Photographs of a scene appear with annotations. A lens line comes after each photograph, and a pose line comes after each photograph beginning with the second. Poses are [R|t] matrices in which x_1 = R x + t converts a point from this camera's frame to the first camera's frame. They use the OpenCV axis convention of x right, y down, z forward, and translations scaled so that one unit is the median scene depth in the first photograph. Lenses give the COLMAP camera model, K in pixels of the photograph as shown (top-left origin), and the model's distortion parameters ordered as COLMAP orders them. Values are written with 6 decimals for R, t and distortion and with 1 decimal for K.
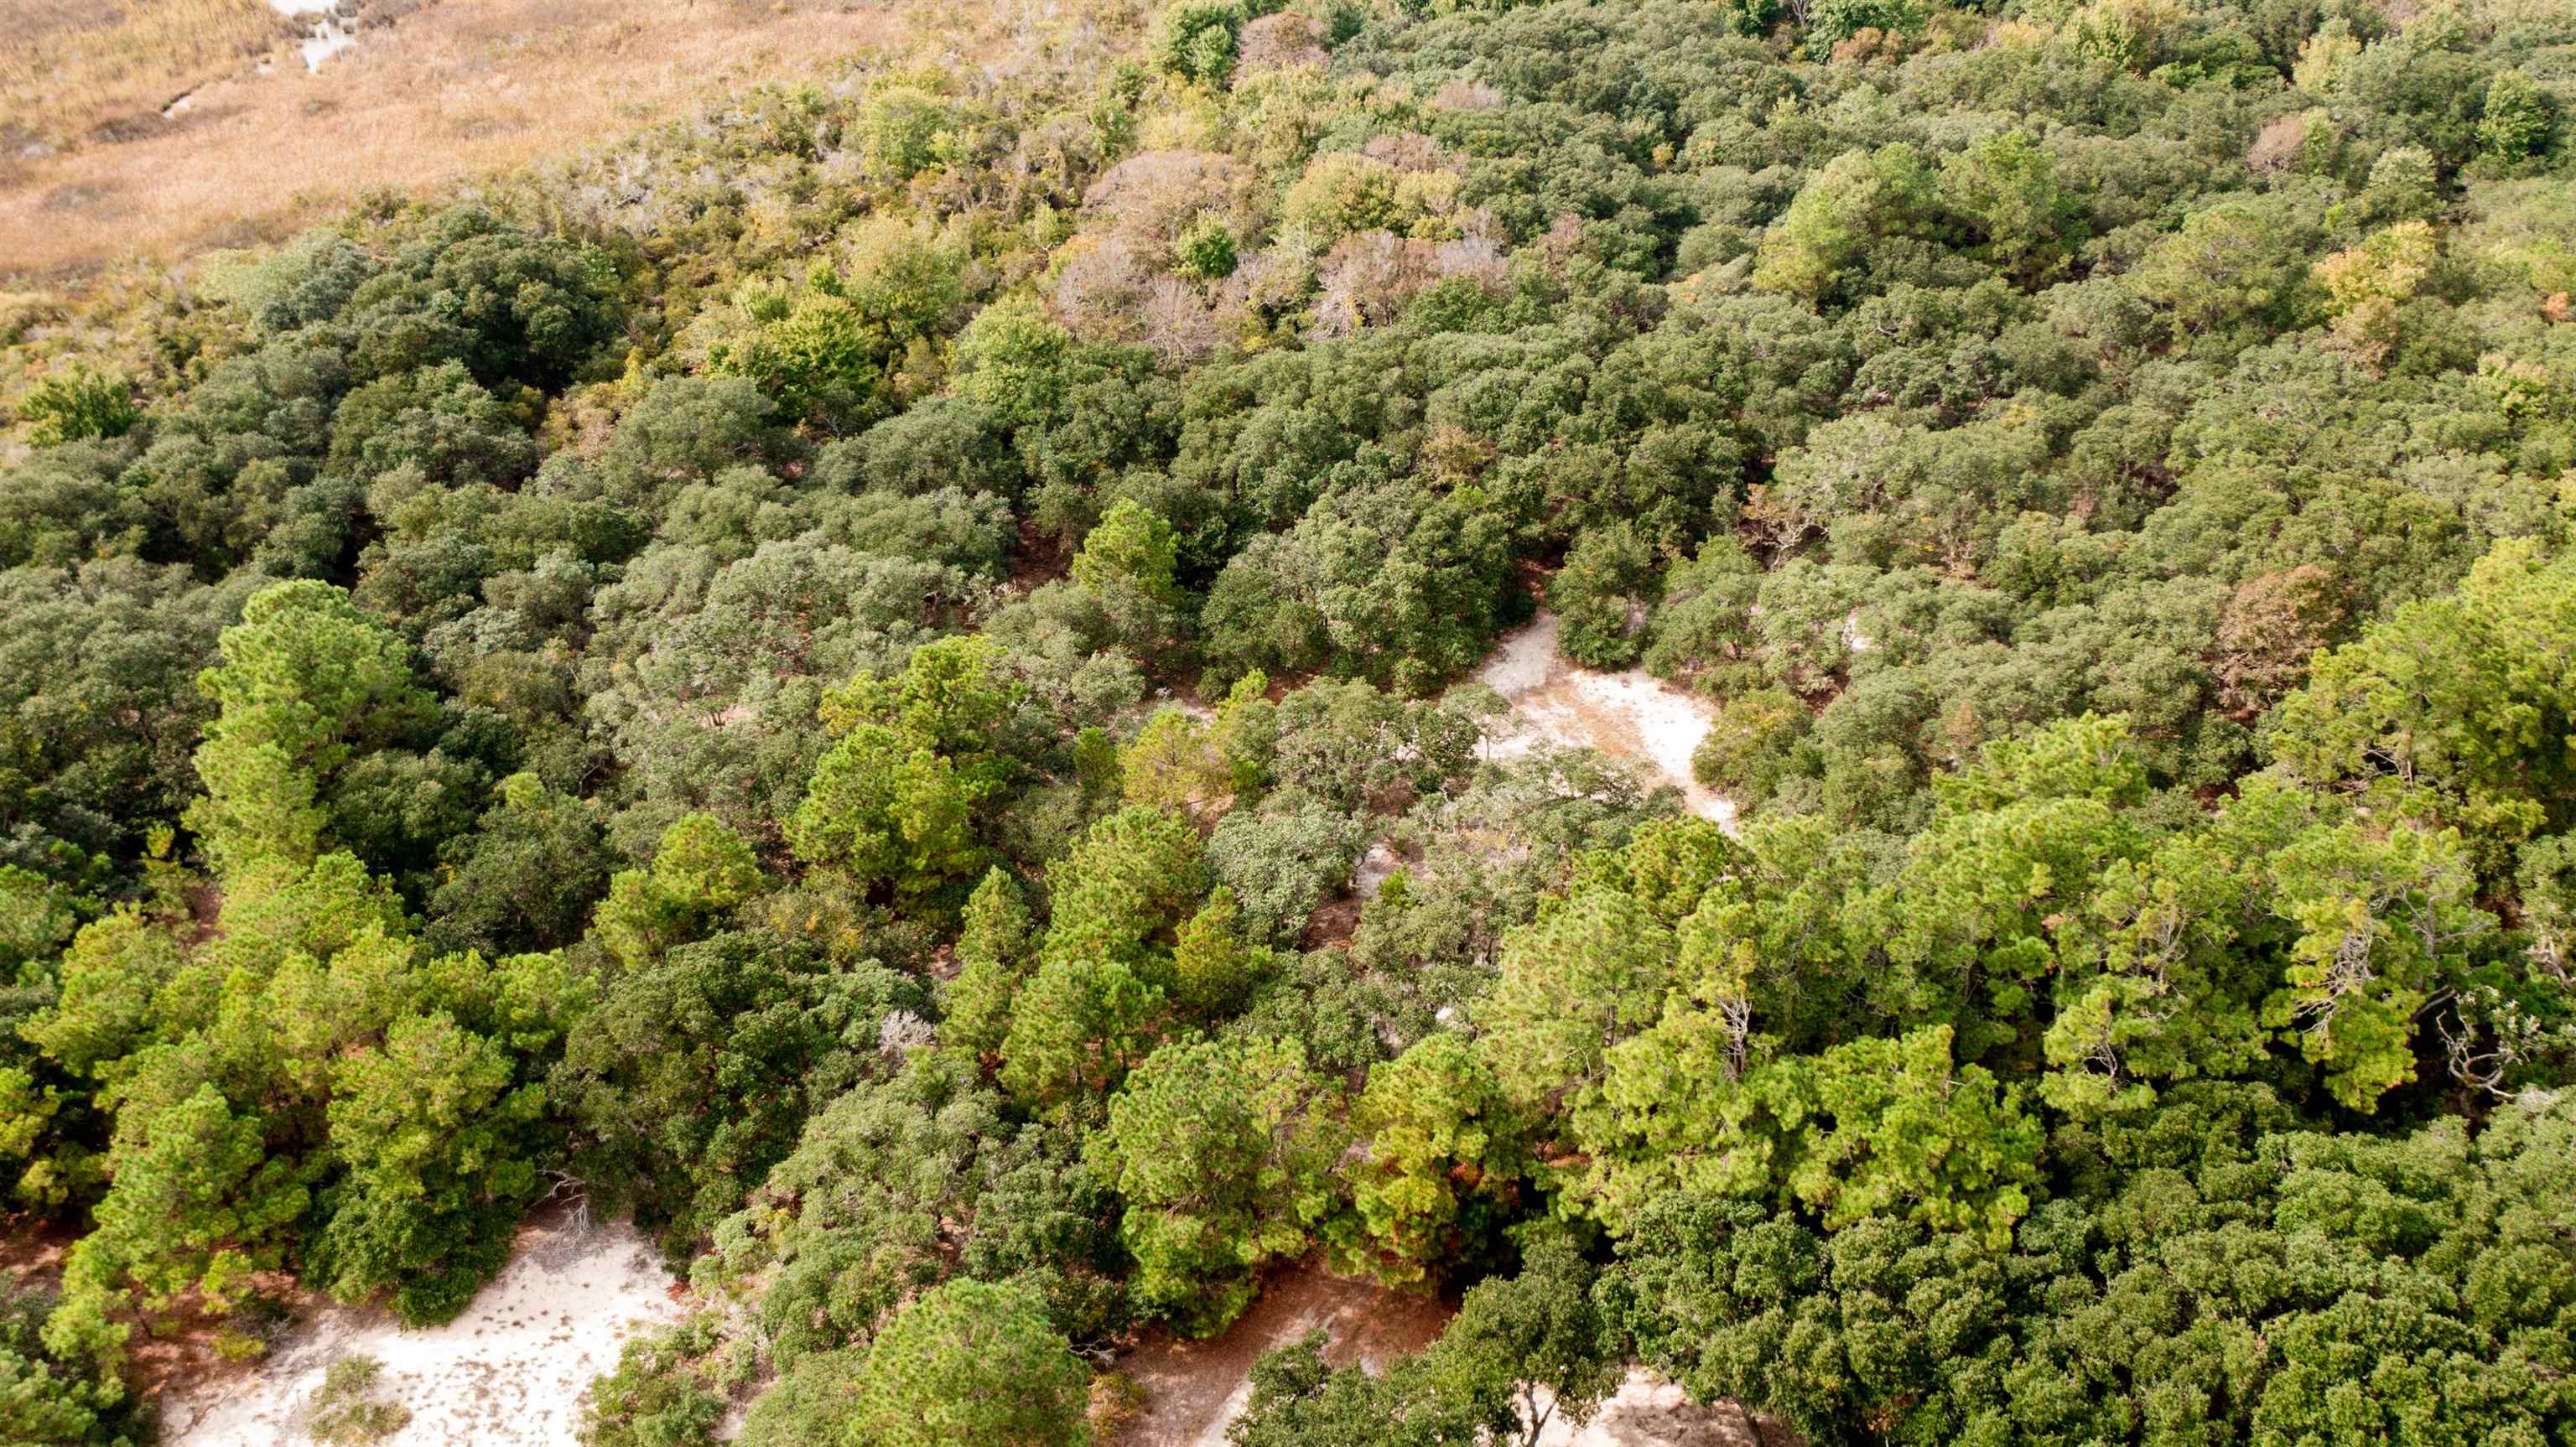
lens RADIAL K [[2288.4, 0, 1288.0], [0, 2288.4, 723.5], [0, 0, 1]] dist [-0.016509, 0.011131]
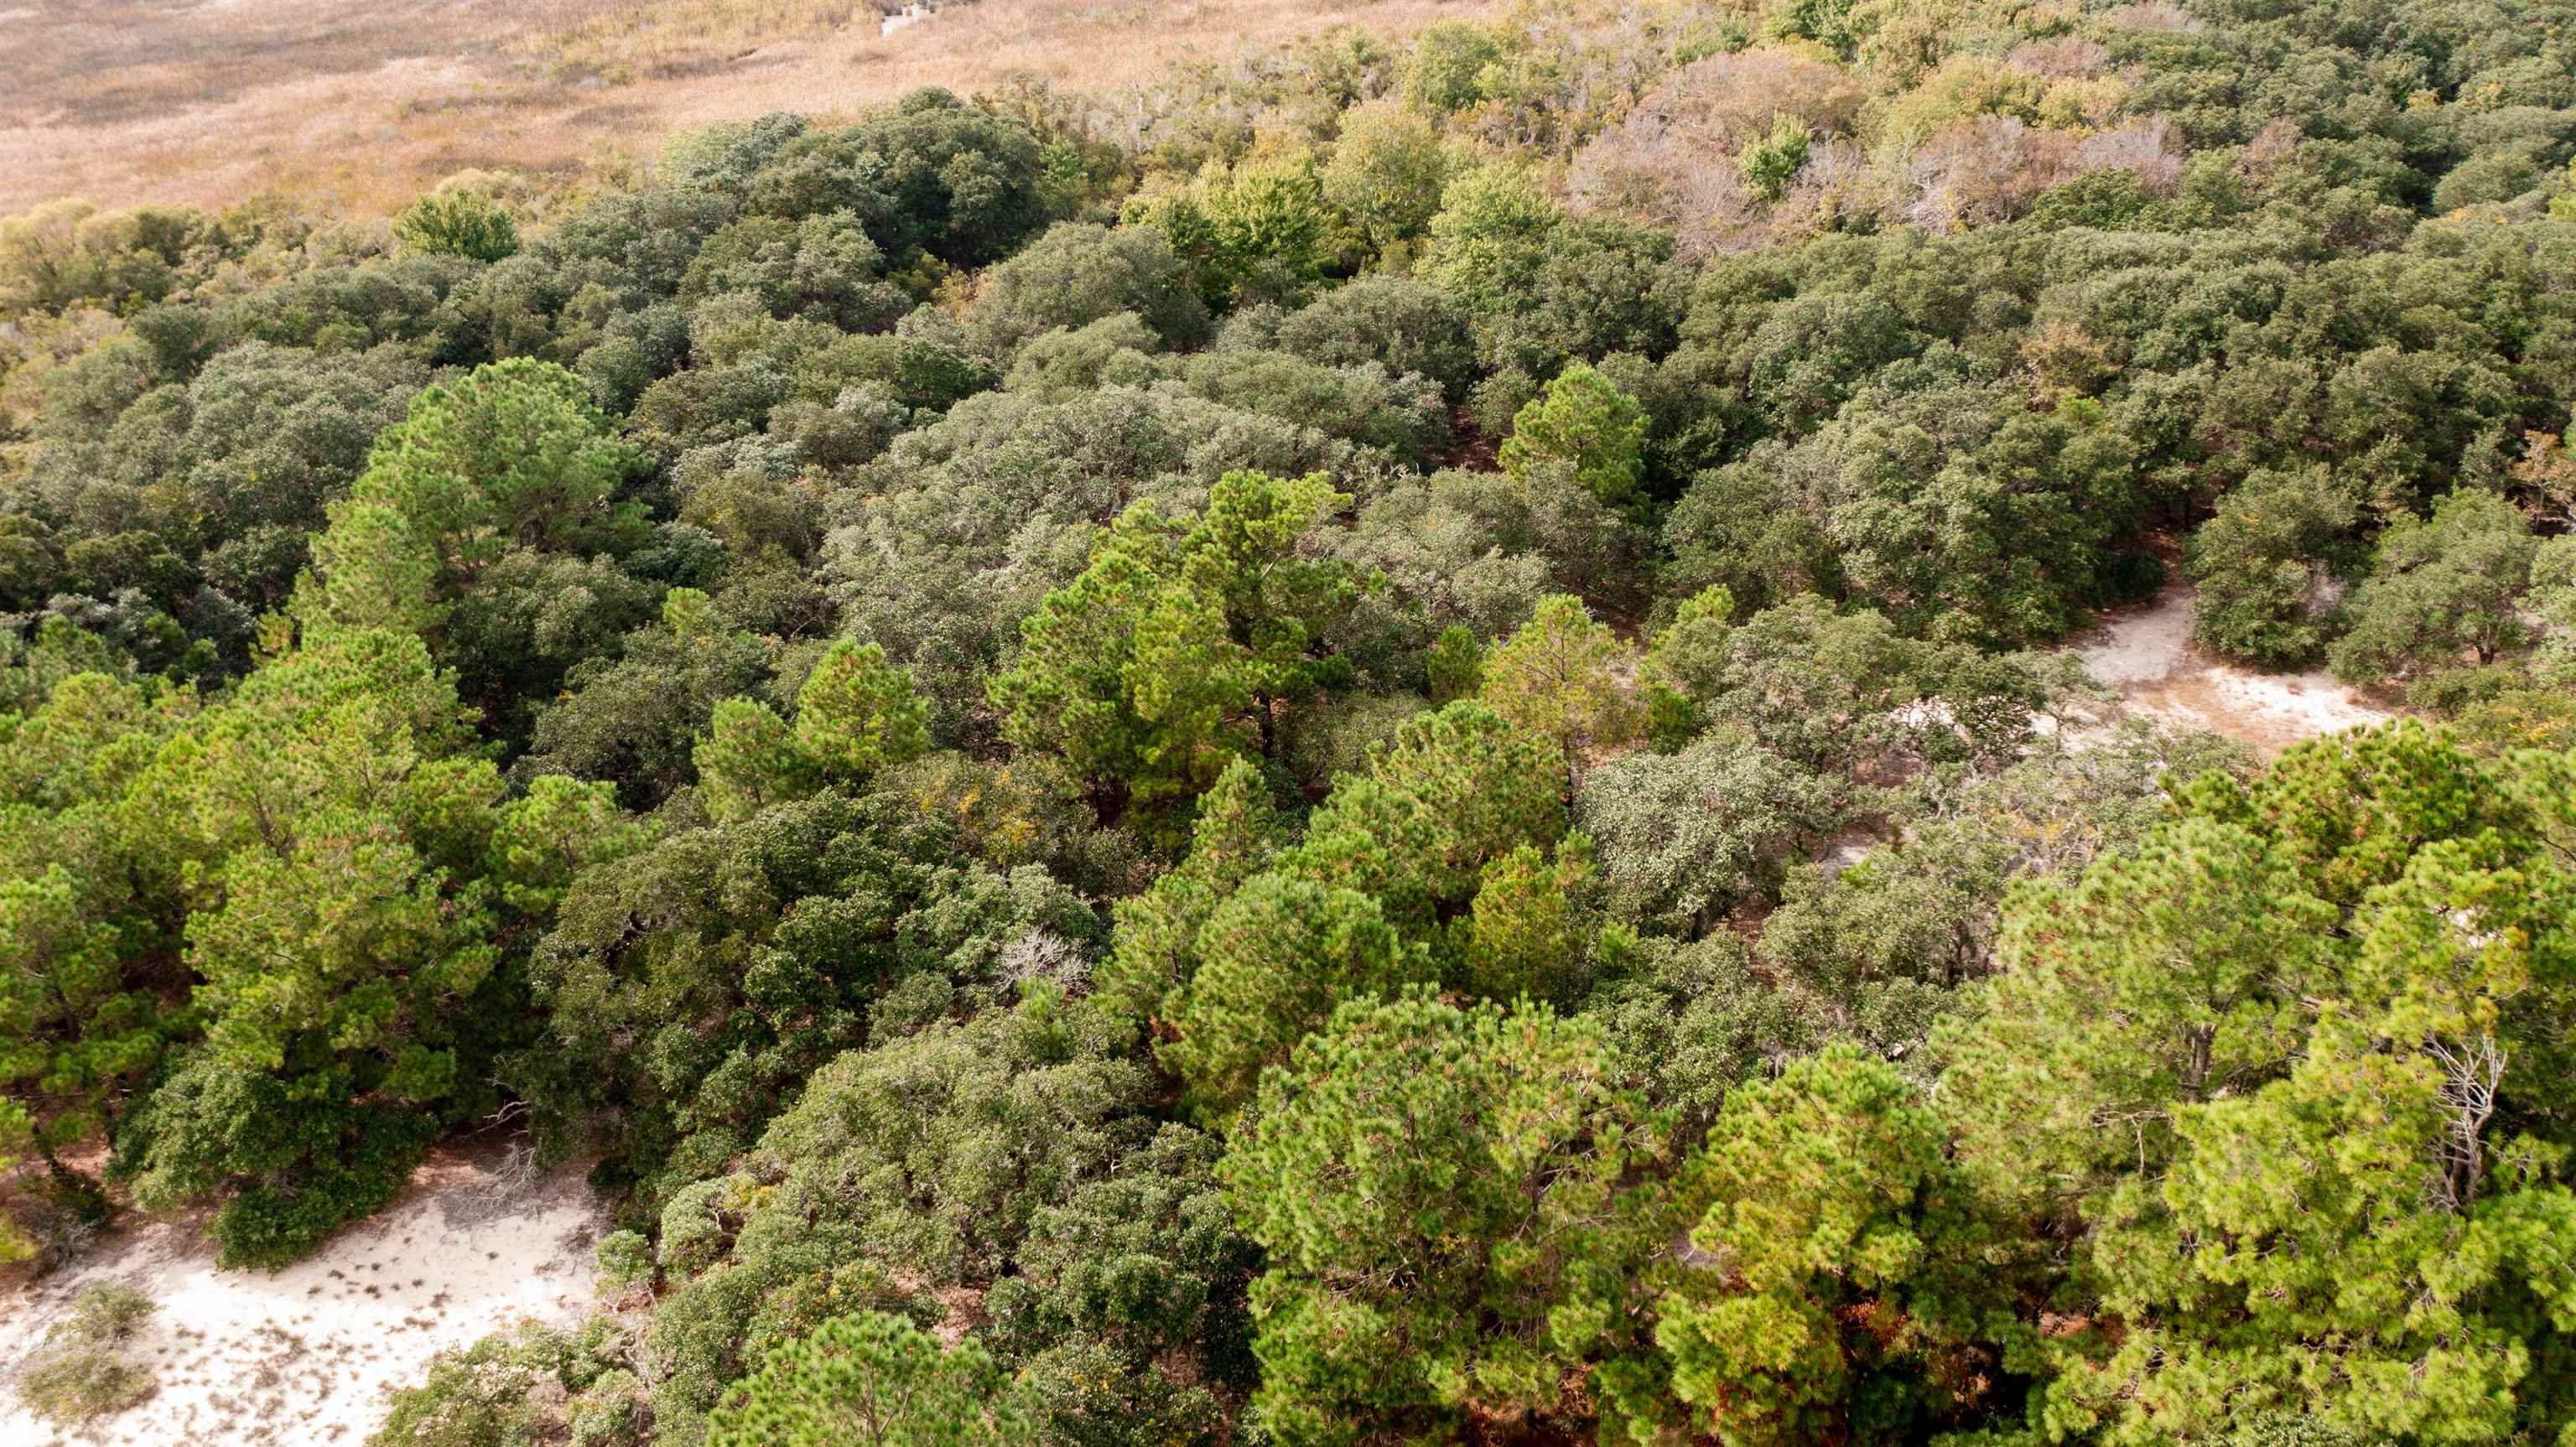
lens RADIAL K [[2288.4, 0, 1288.0], [0, 2288.4, 723.5], [0, 0, 1]] dist [-0.016509, 0.011131]
pose [[0.955311, 0.115474, -0.272116, 0.050868], [-0.139807, 0.987577, -0.071735, 0.079103], [0.260452, 0.106573, 0.959587, 0.296879]]
